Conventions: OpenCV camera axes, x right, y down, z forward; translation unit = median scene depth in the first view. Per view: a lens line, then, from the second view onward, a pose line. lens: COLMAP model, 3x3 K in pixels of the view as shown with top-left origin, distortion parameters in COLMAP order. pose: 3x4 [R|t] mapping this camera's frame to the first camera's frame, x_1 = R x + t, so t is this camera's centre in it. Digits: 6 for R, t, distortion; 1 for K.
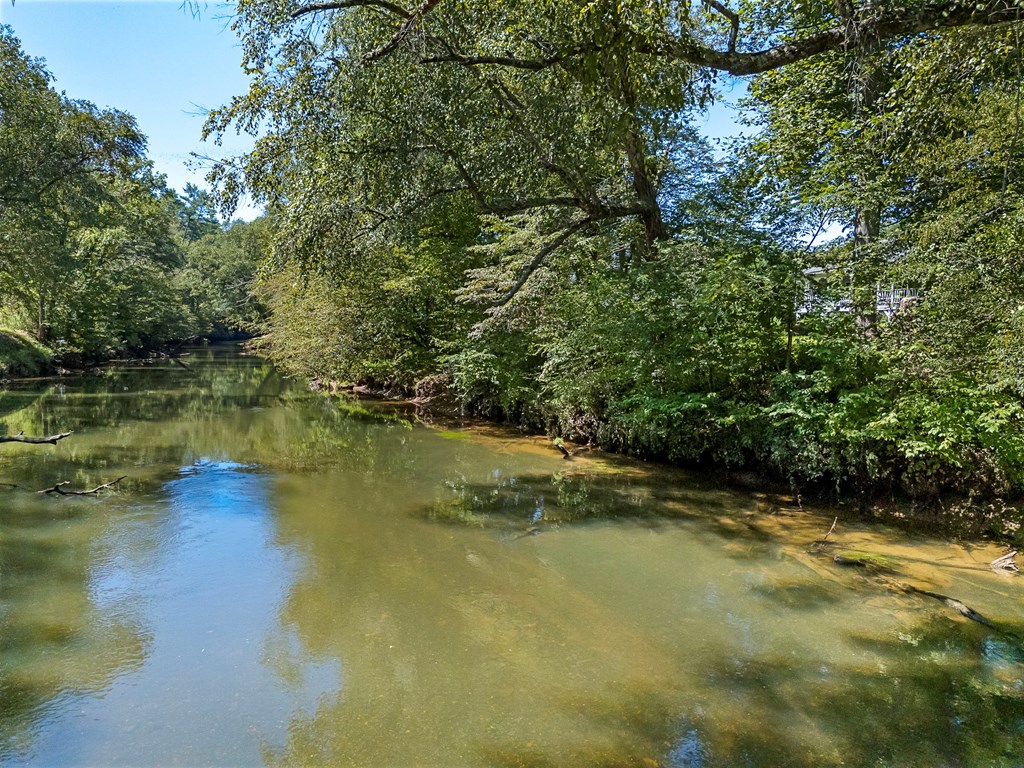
lens RADIAL K [[756.6, 0, 512.0], [0, 756.6, 384.0], [0, 0, 1]] dist [0.080053, -0.087752]
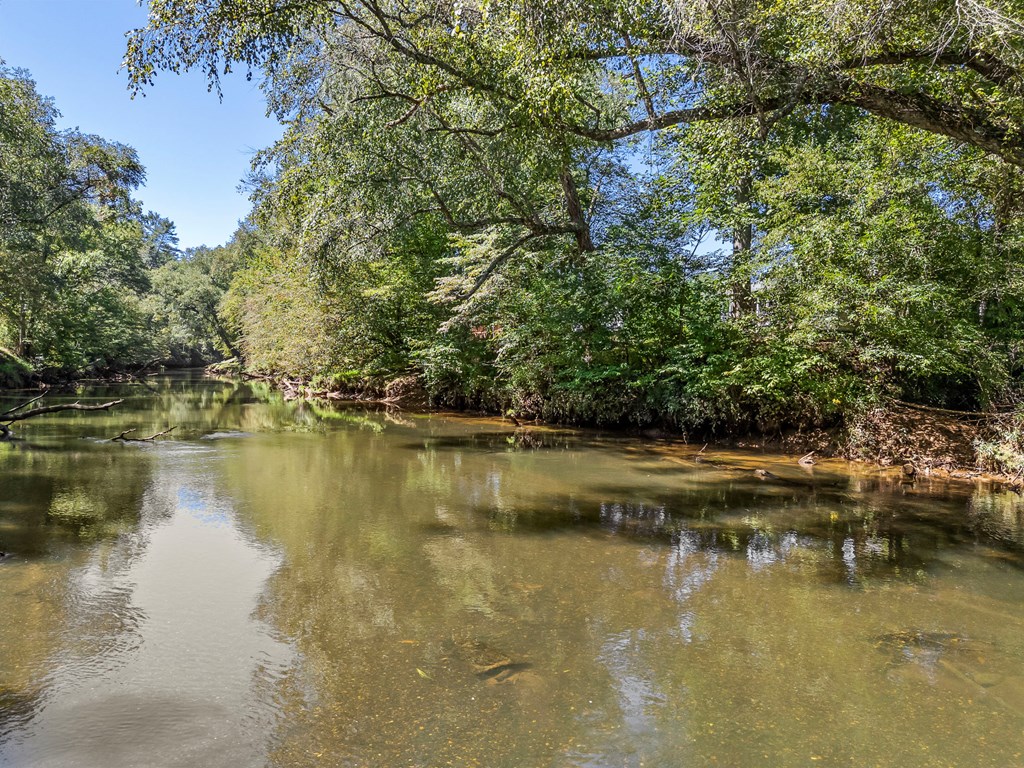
lens RADIAL K [[756.6, 0, 512.0], [0, 756.6, 384.0], [0, 0, 1]] dist [0.080053, -0.087752]
pose [[0.998391, -0.003601, 0.056583, -0.006372], [0.005895, 0.999165, -0.040438, 0.070042], [-0.056390, 0.040707, 0.997579, -0.219818]]
